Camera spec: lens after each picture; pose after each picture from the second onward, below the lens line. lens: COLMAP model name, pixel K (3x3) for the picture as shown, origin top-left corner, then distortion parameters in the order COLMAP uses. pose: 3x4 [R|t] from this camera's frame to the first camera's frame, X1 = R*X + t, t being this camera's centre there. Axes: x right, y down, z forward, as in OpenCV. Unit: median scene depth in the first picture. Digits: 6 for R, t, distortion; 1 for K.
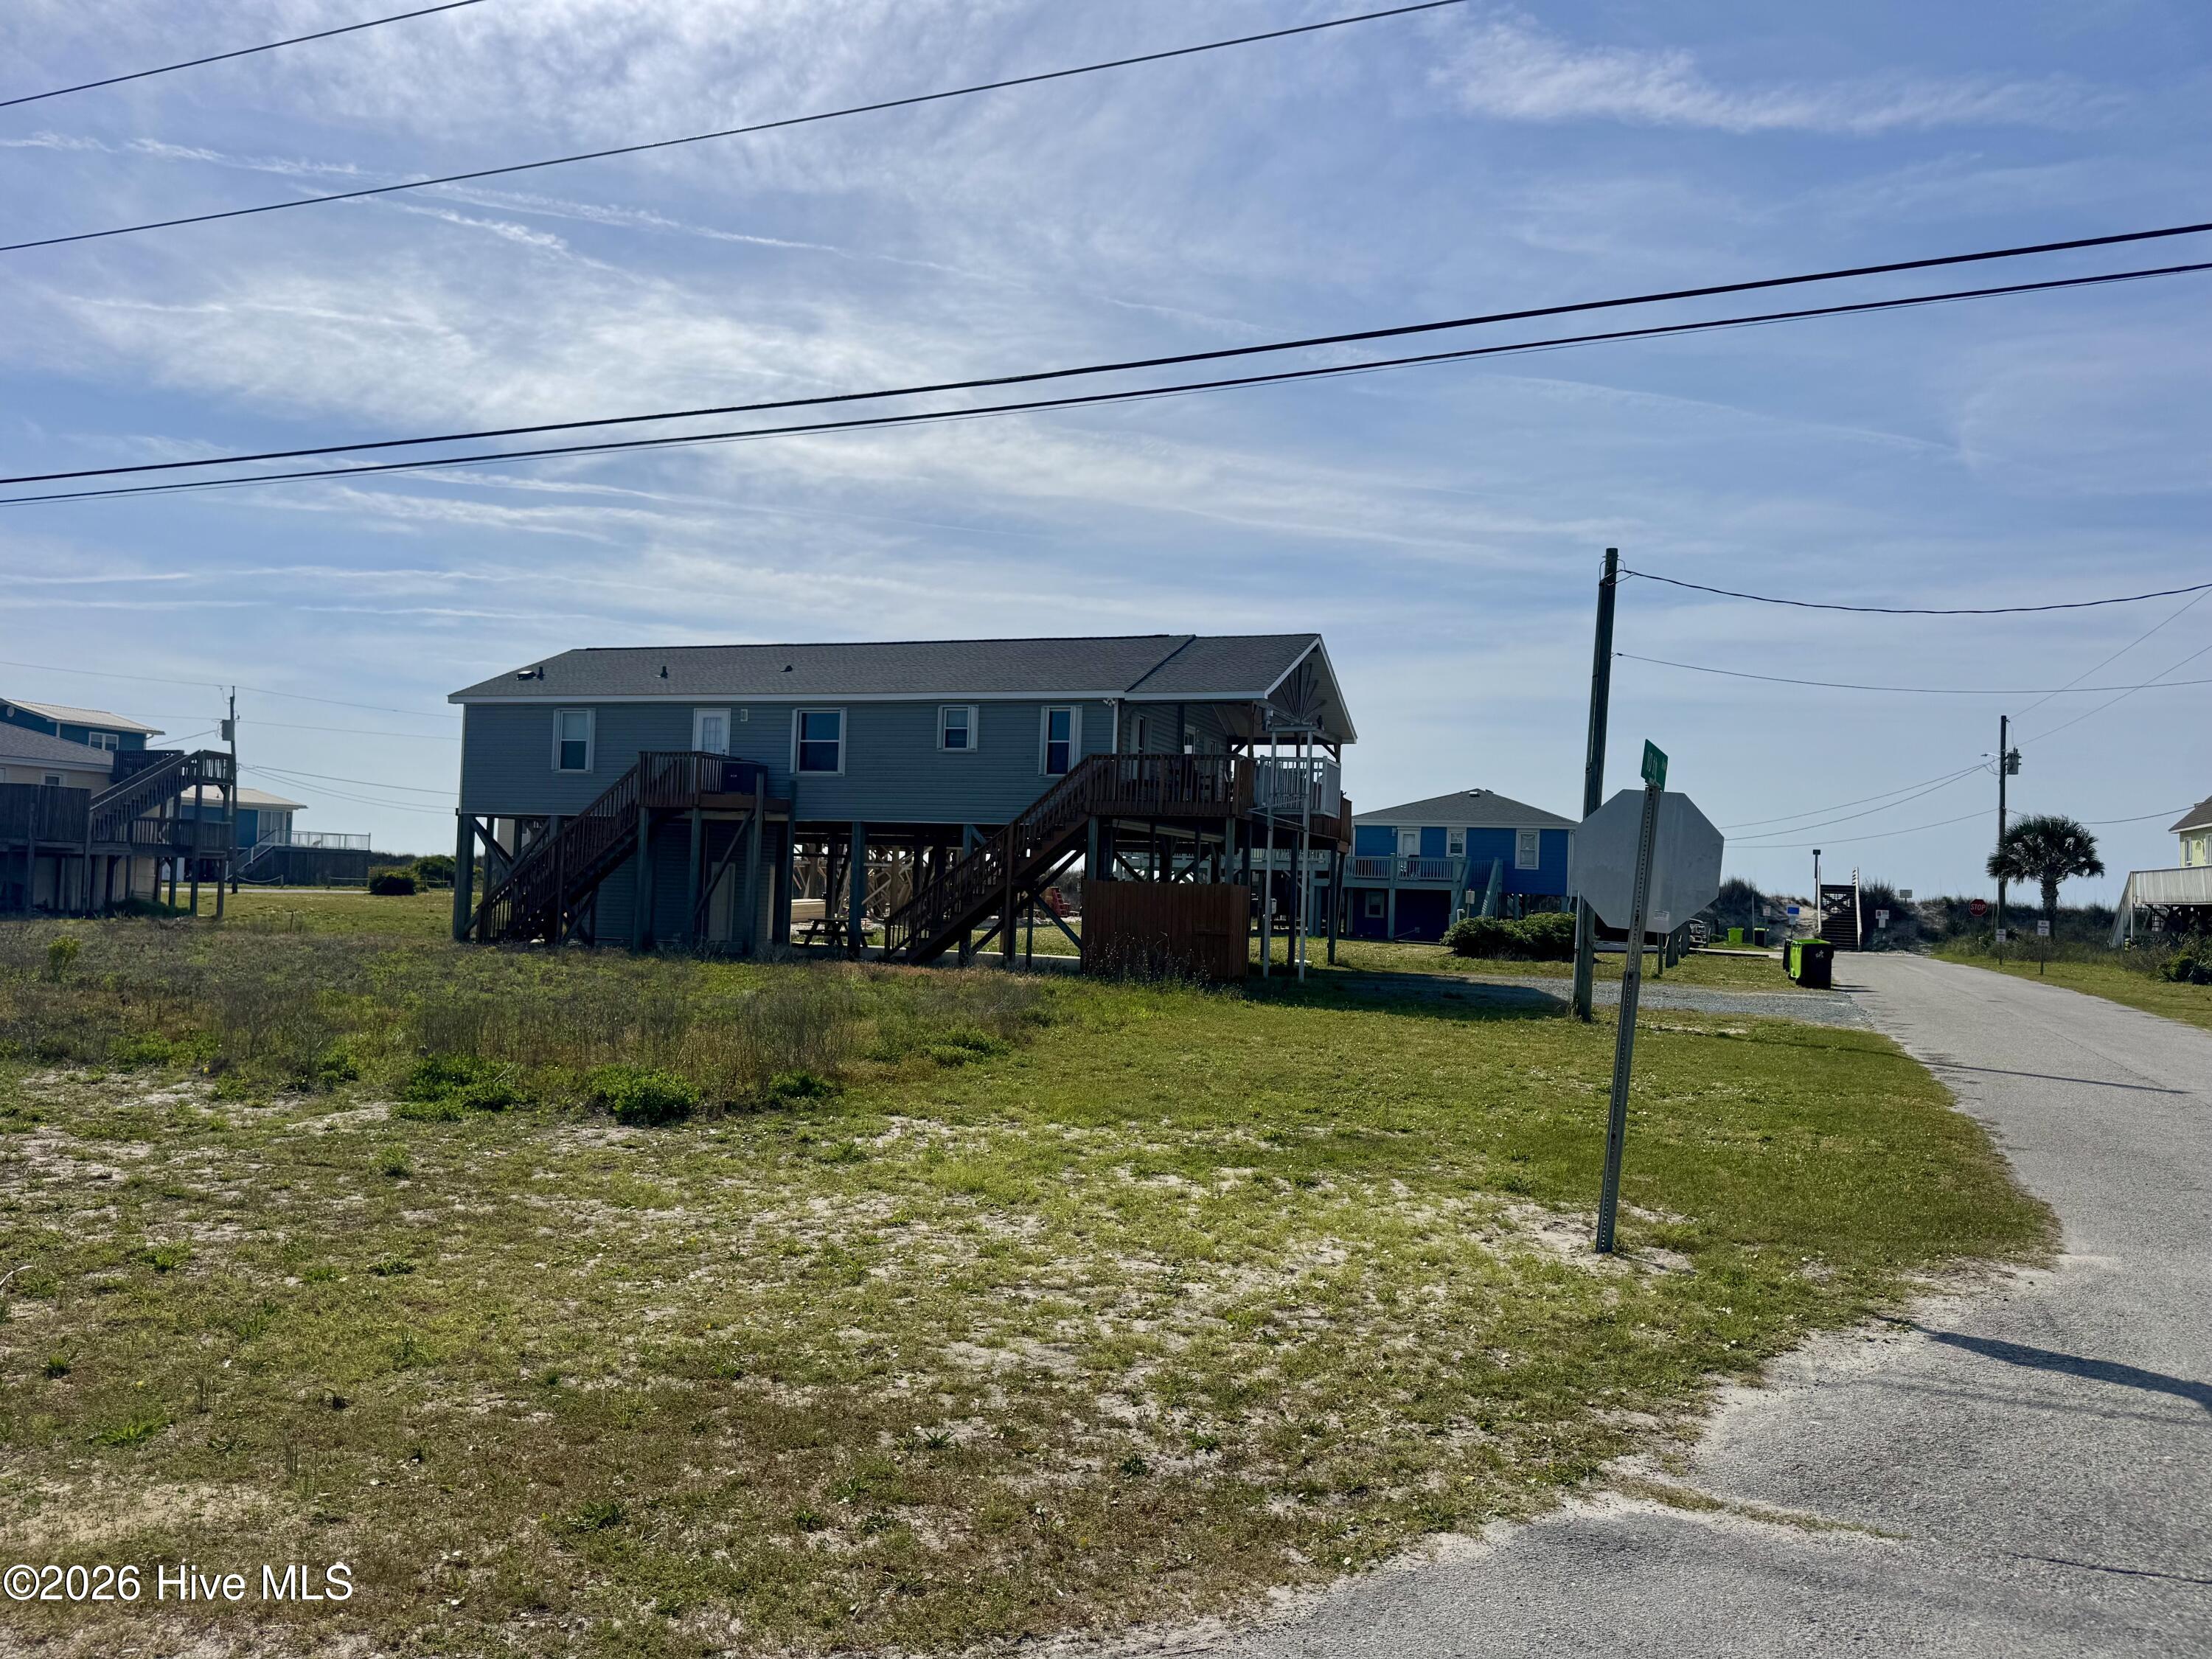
lens RADIAL K [[1521.9, 0, 1085.5], [0, 1521.9, 827.9], [0, 0, 1]] dist [0.047402, -0.070527]
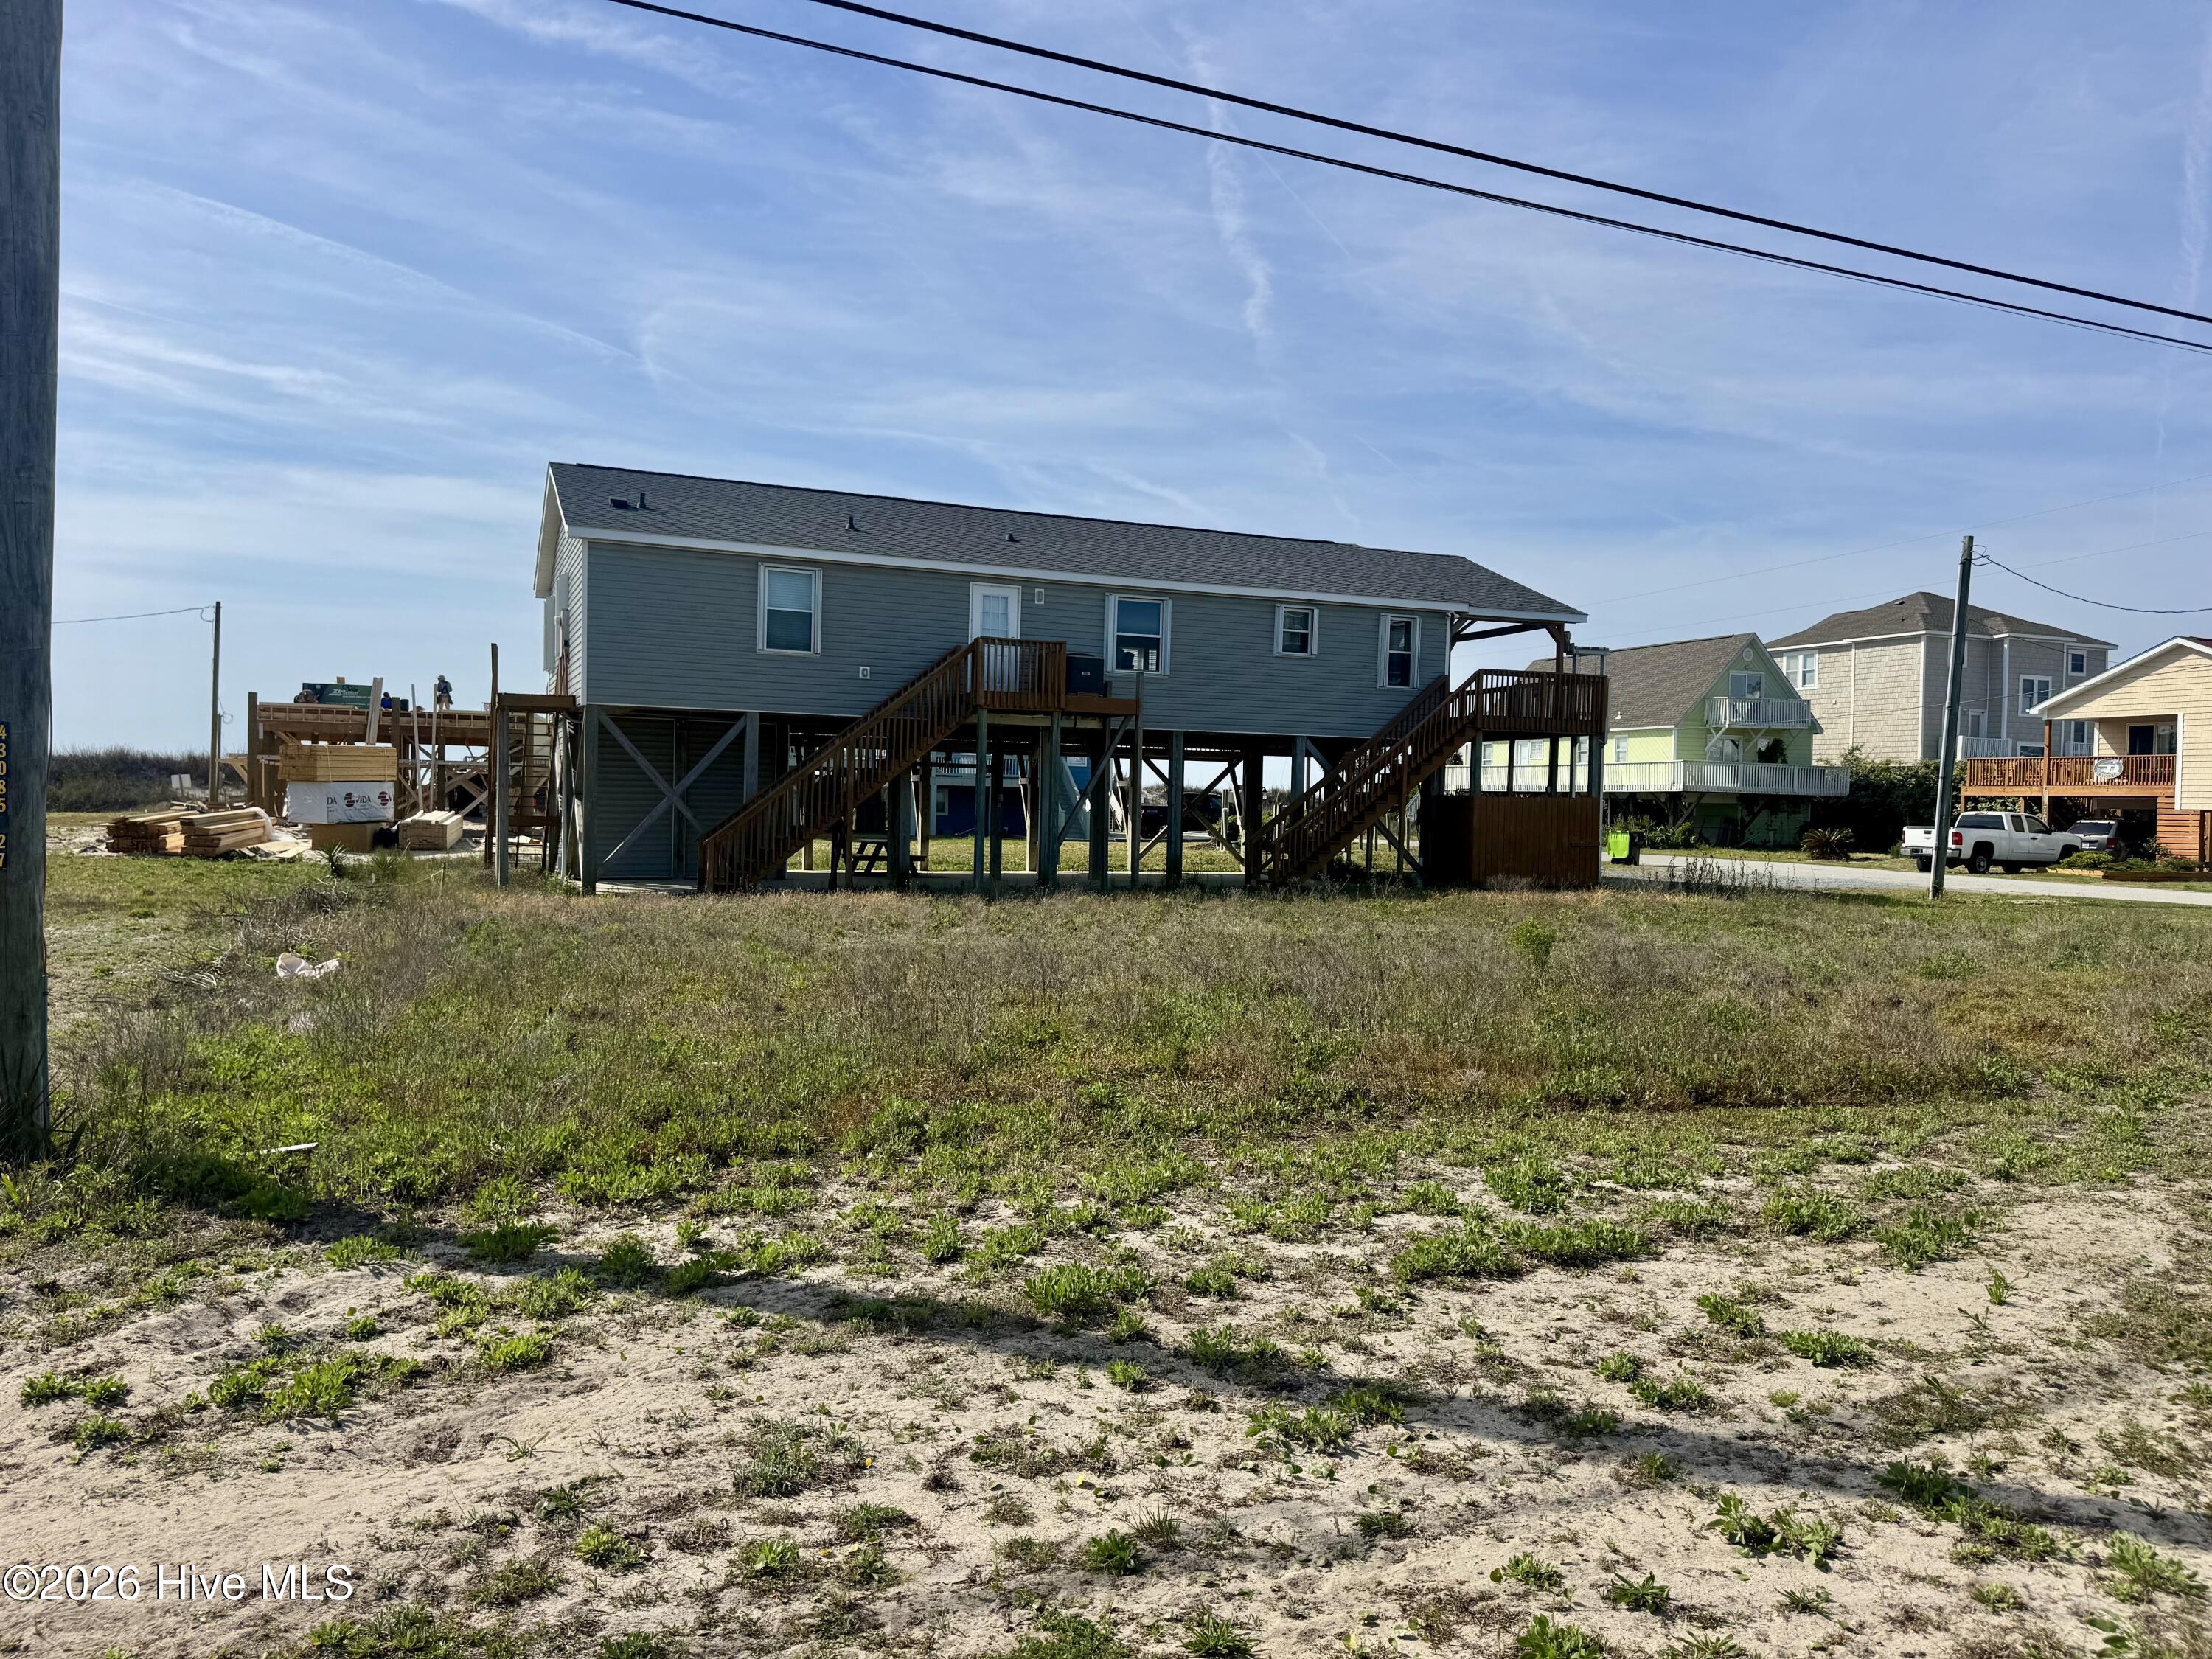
lens RADIAL K [[1521.9, 0, 1072.7], [0, 1521.9, 797.3], [0, 0, 1]] dist [0.047402, -0.070527]
pose [[0.732947, -0.017391, 0.680064, -0.587162], [-0.021449, 0.998585, 0.048653, -0.005086], [-0.679948, -0.050247, 0.731537, 0.303789]]
